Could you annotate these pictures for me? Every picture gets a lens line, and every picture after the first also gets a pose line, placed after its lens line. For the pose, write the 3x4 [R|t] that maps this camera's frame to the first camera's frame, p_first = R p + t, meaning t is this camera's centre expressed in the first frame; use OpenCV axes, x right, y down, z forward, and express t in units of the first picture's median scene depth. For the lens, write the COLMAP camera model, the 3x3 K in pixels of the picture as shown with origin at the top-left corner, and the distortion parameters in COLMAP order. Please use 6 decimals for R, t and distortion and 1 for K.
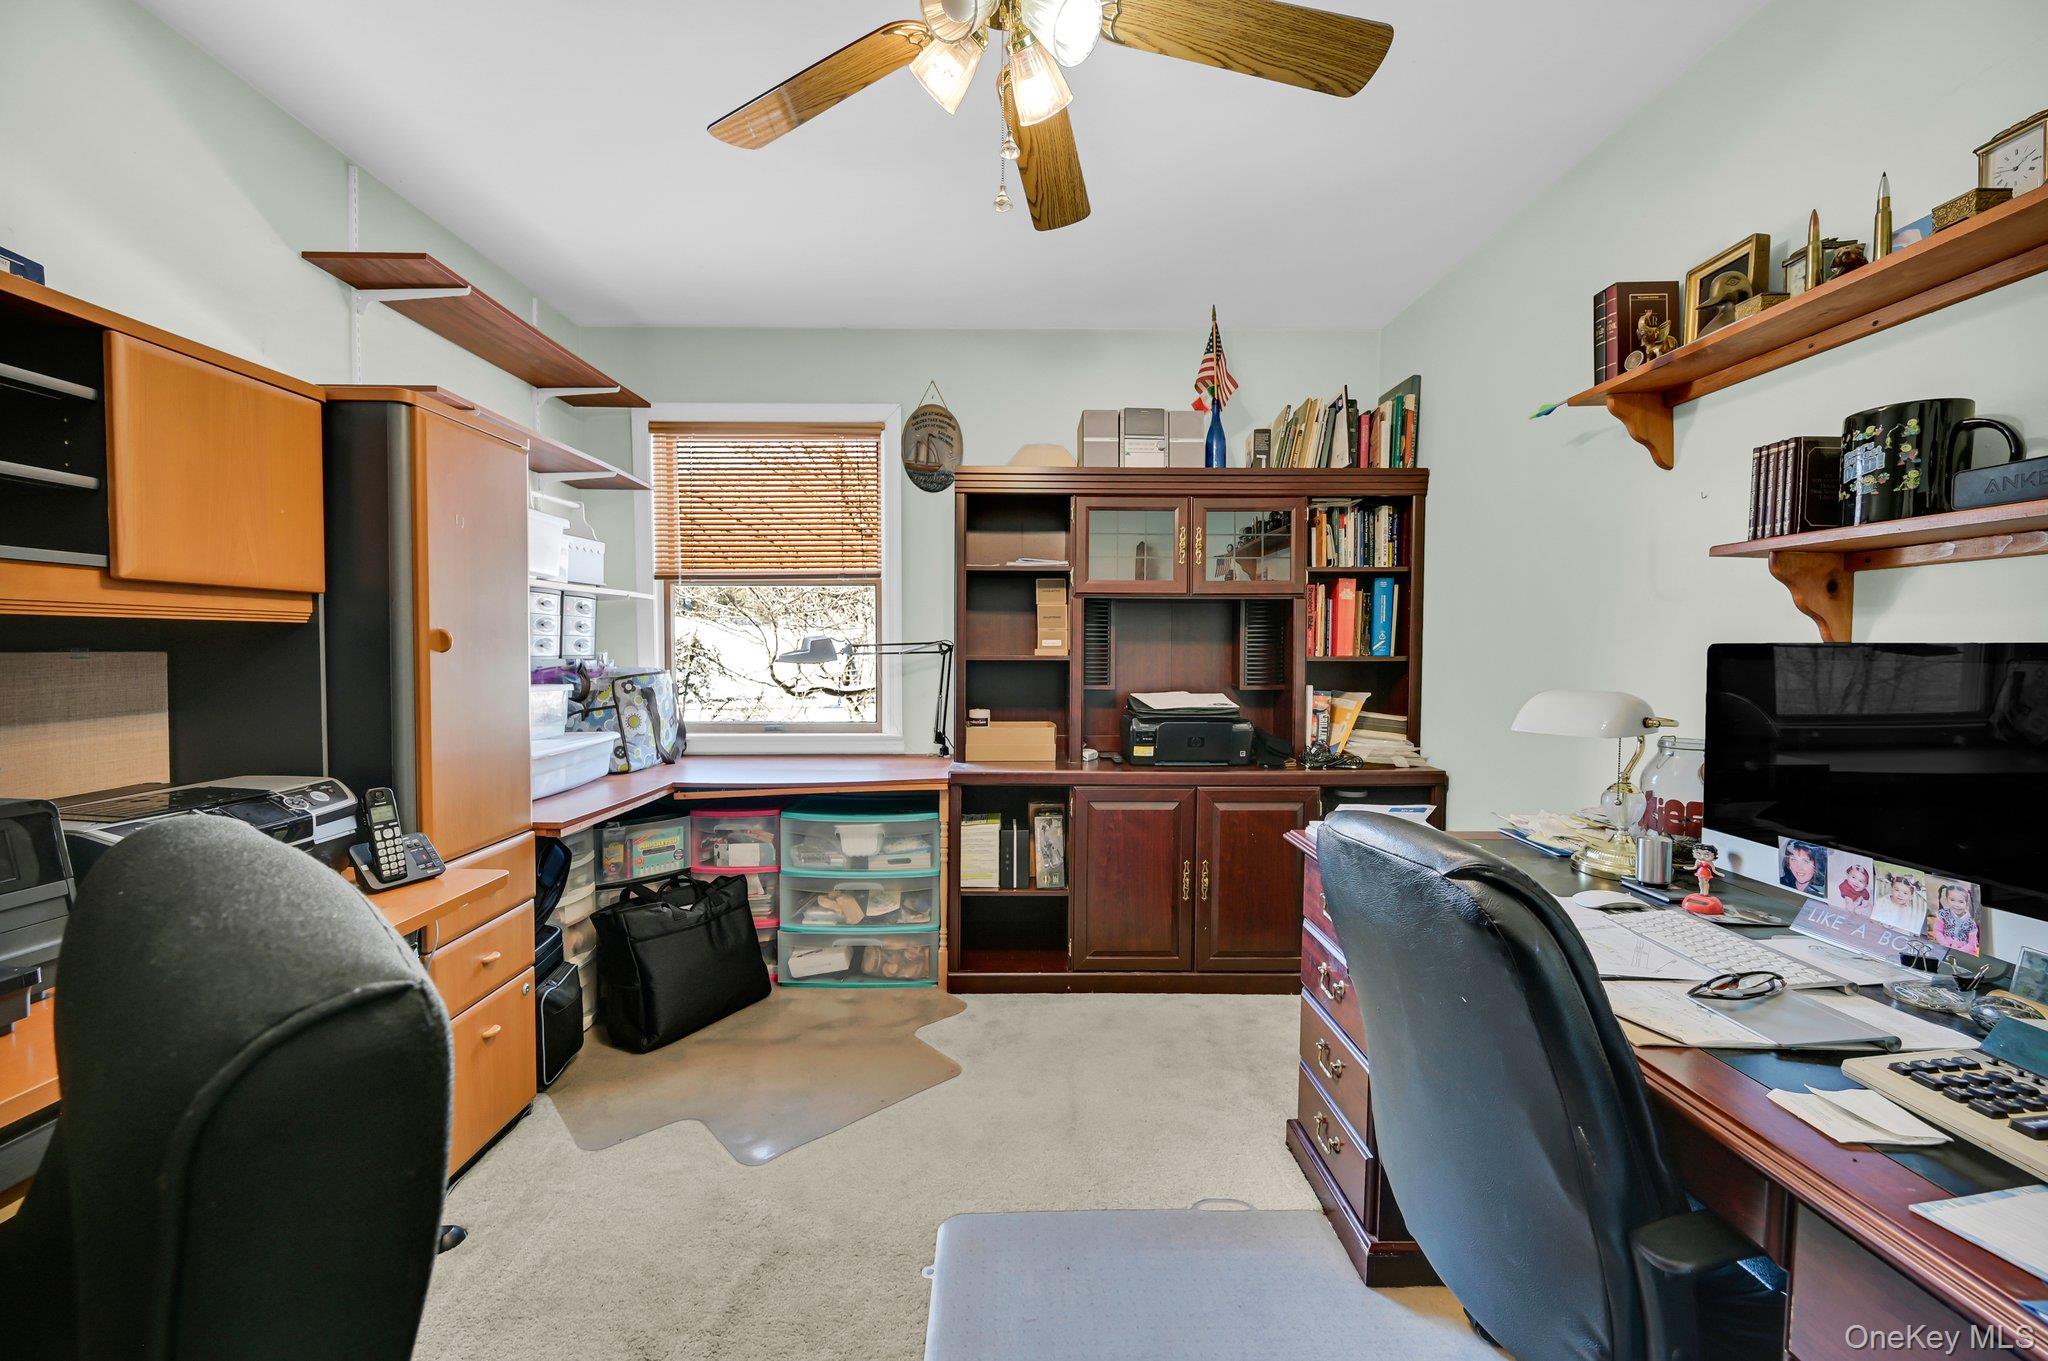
lens RADIAL K [[825.4, 0, 1020.8], [0, 825.4, 681.0], [0, 0, 1]] dist [-0.000632, 0.000022]
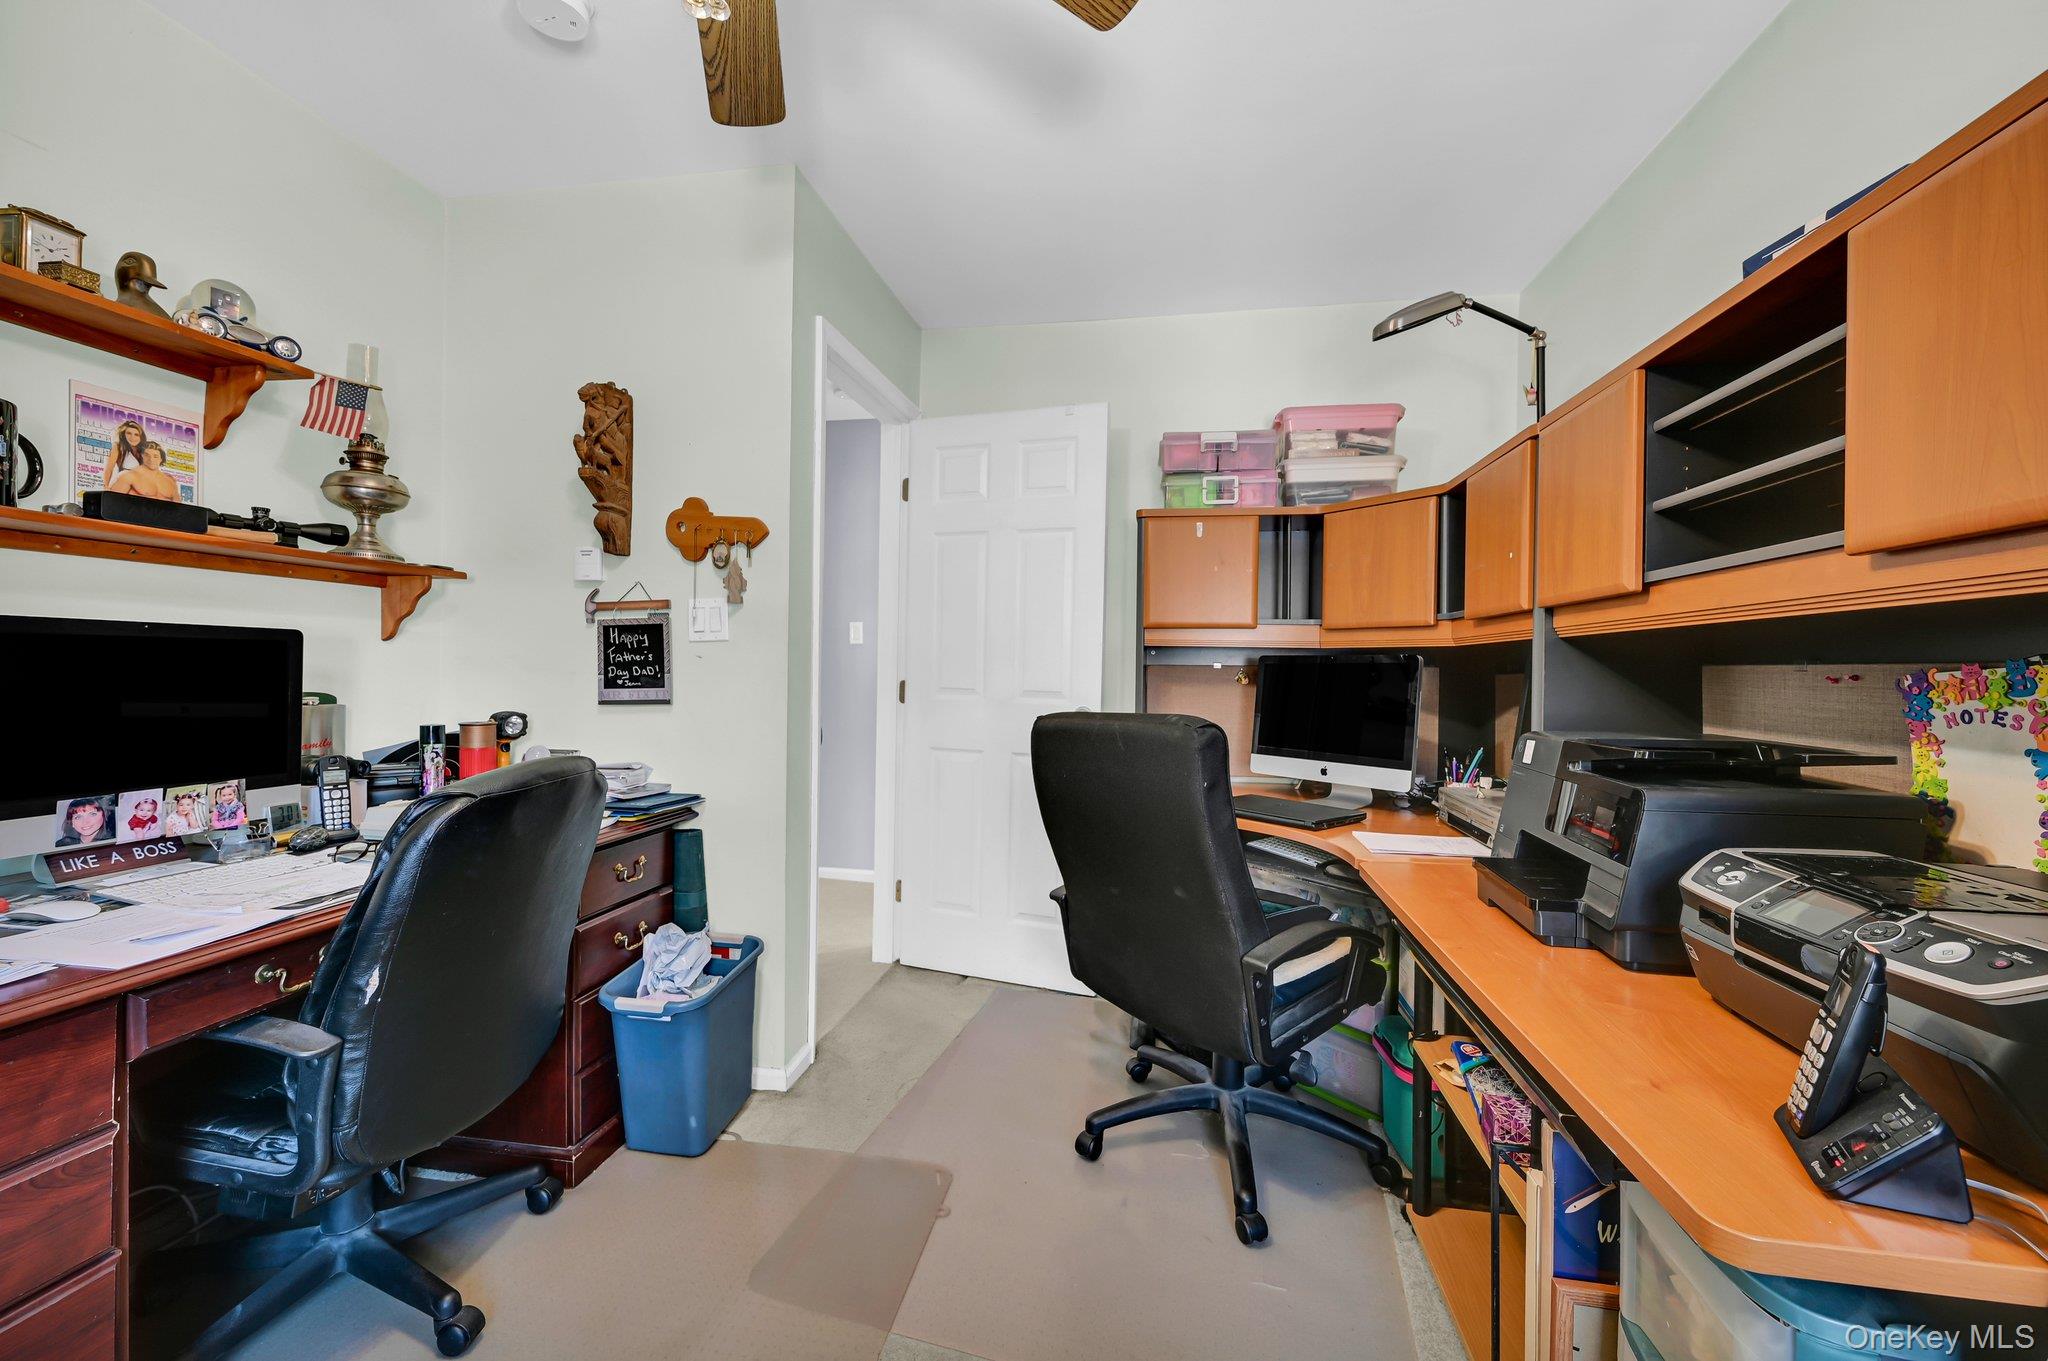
lens RADIAL K [[825.4, 0, 1020.8], [0, 825.4, 681.0], [0, 0, 1]] dist [-0.000632, 0.000022]
pose [[-0.981418, -0.026135, 0.190095, -0.530779], [-0.014814, 0.998044, 0.060732, -0.052207], [-0.191310, 0.056787, -0.979886, 1.981894]]
